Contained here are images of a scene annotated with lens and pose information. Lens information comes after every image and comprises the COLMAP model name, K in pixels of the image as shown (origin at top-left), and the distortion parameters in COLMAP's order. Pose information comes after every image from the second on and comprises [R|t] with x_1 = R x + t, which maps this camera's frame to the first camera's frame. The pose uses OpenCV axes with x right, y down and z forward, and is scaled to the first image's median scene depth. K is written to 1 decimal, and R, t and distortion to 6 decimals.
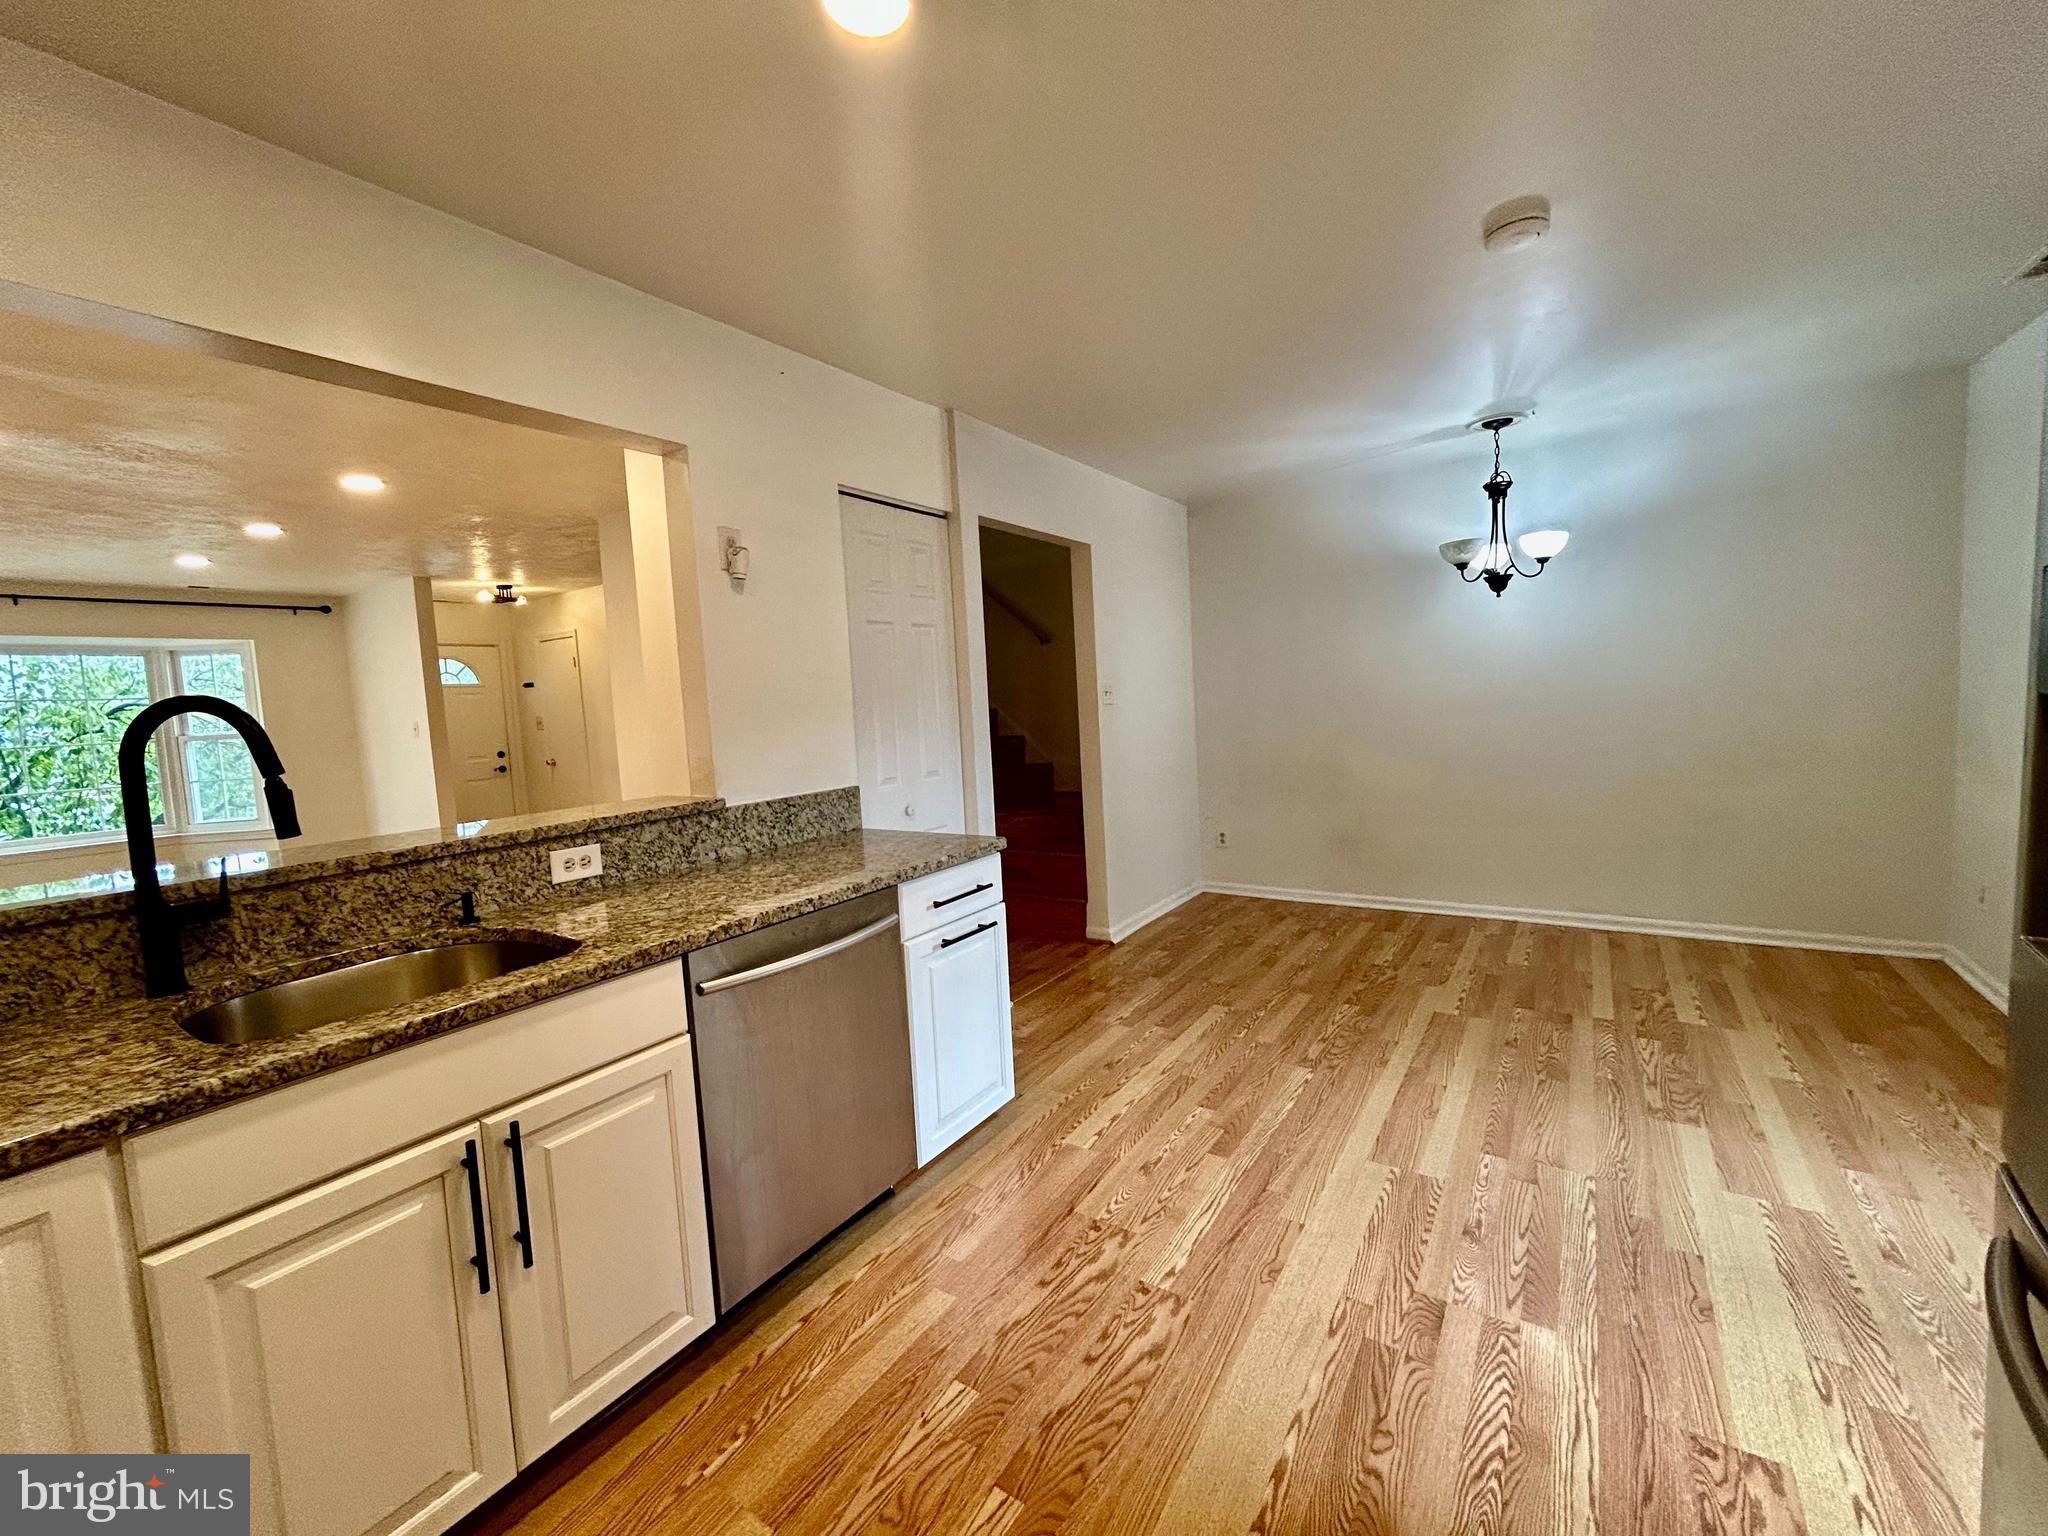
lens RADIAL K [[834.8, 0, 1015.5], [0, 834.8, 762.6], [0, 0, 1]] dist [0.005024, 0.000649]
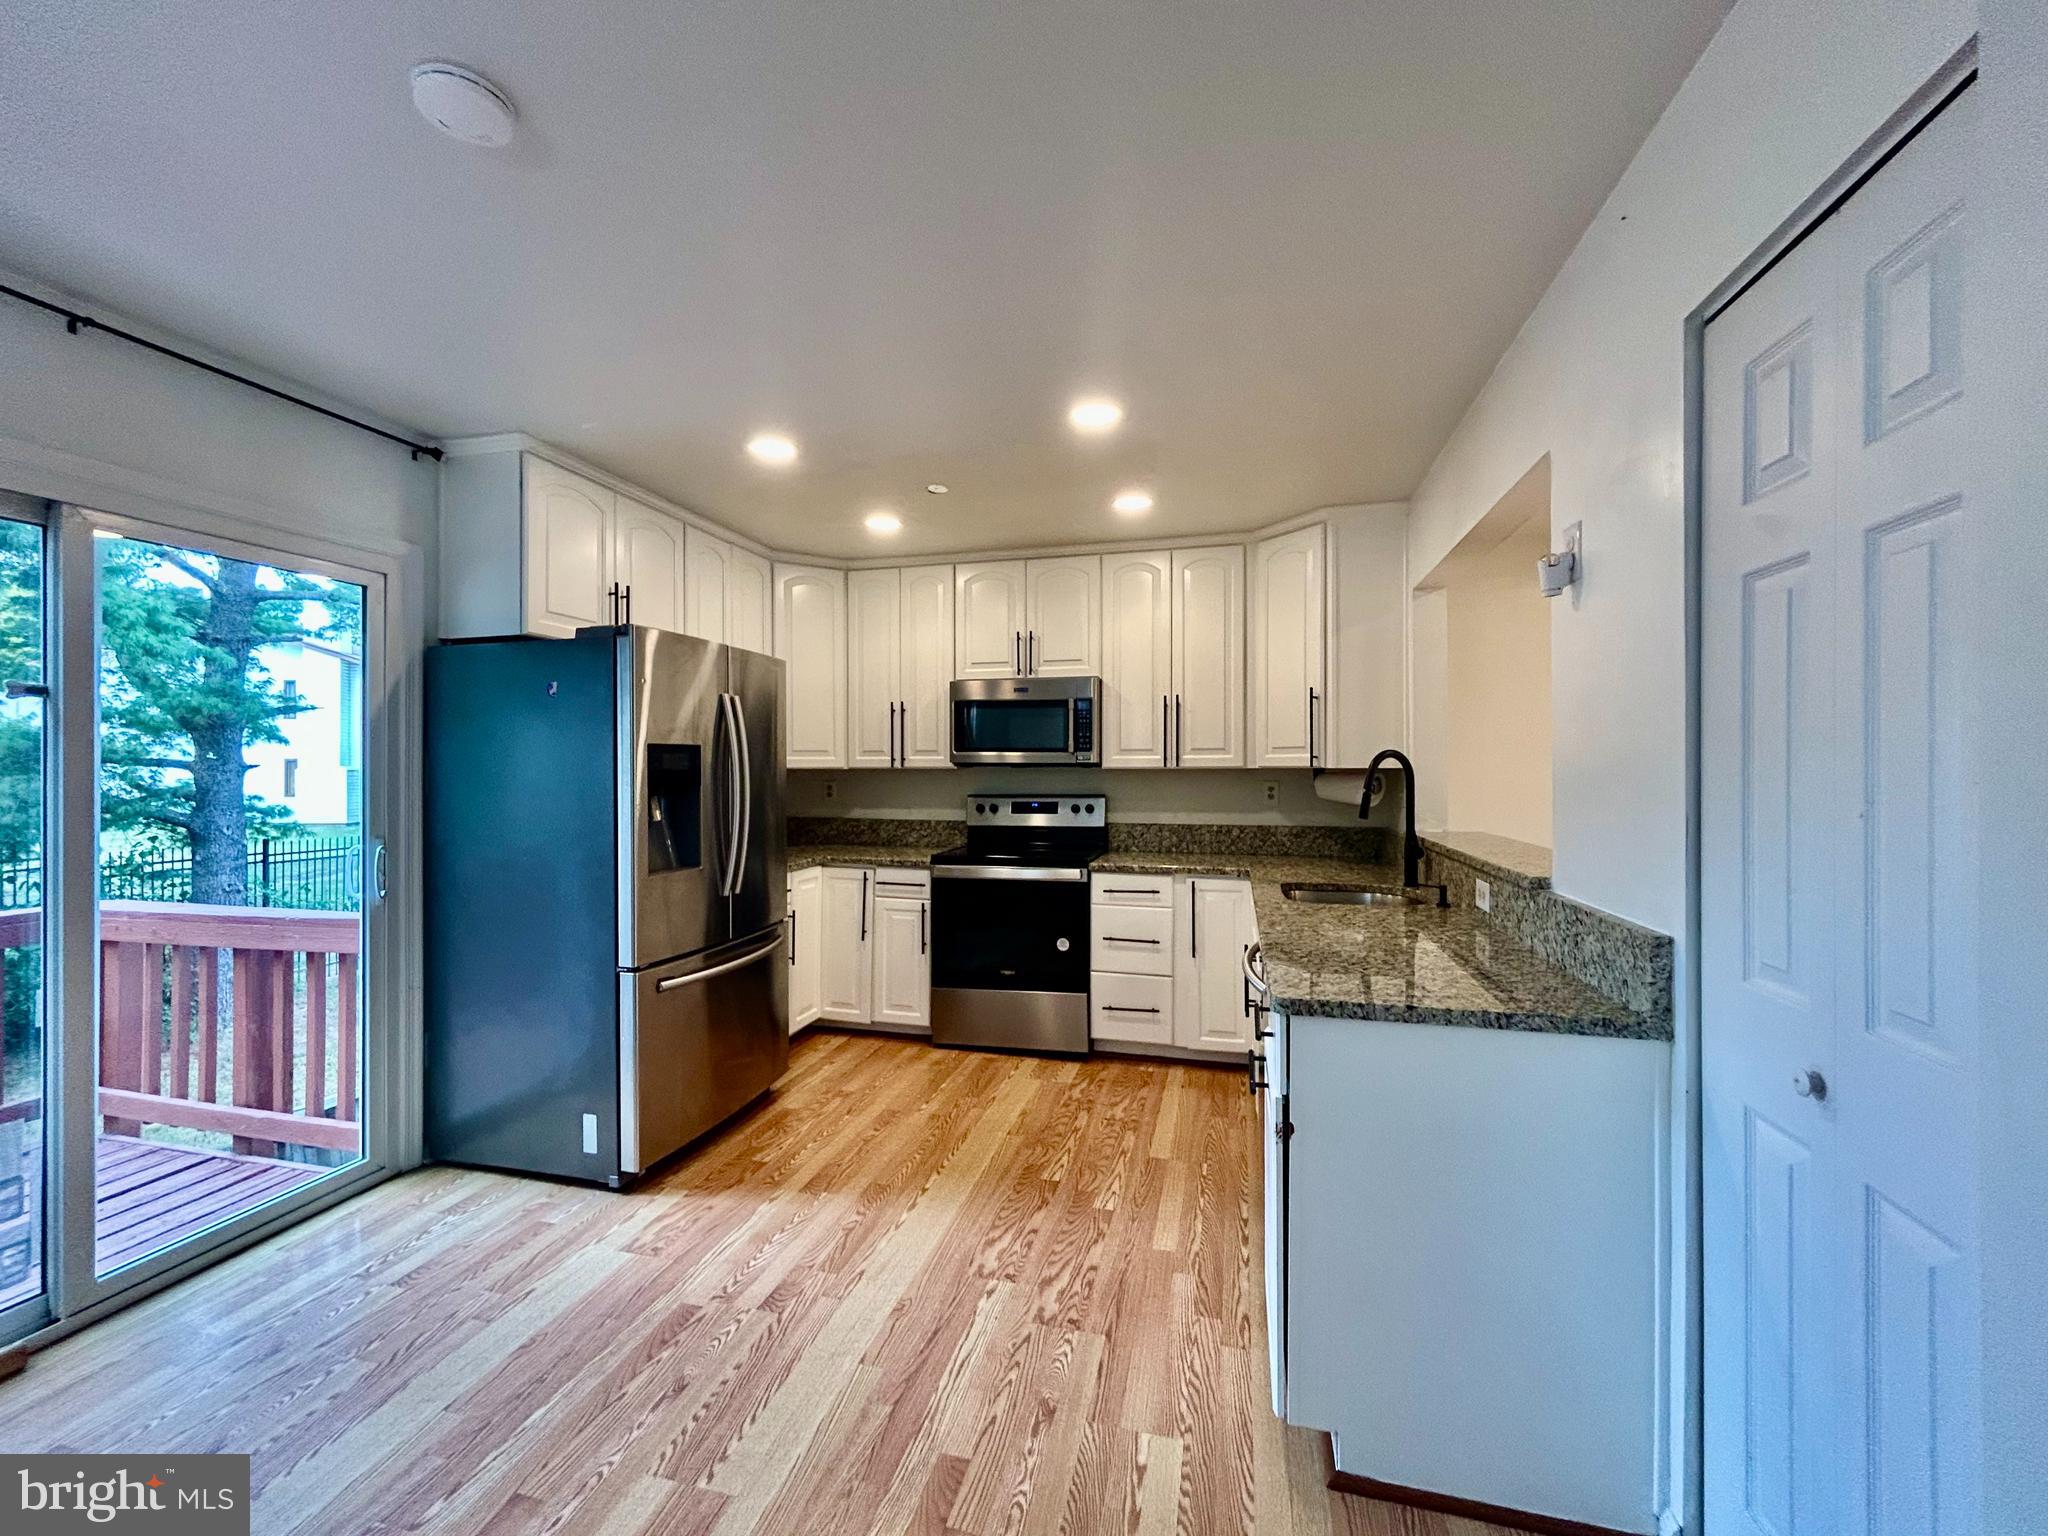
lens RADIAL K [[834.8, 0, 1016.3], [0, 834.8, 767.4], [0, 0, 1]] dist [0.005024, 0.000649]
pose [[-0.940785, 0.051299, -0.335100, 0.494839], [0.022595, 0.995775, 0.089003, -0.184676], [0.338250, 0.076161, -0.937969, 2.021858]]
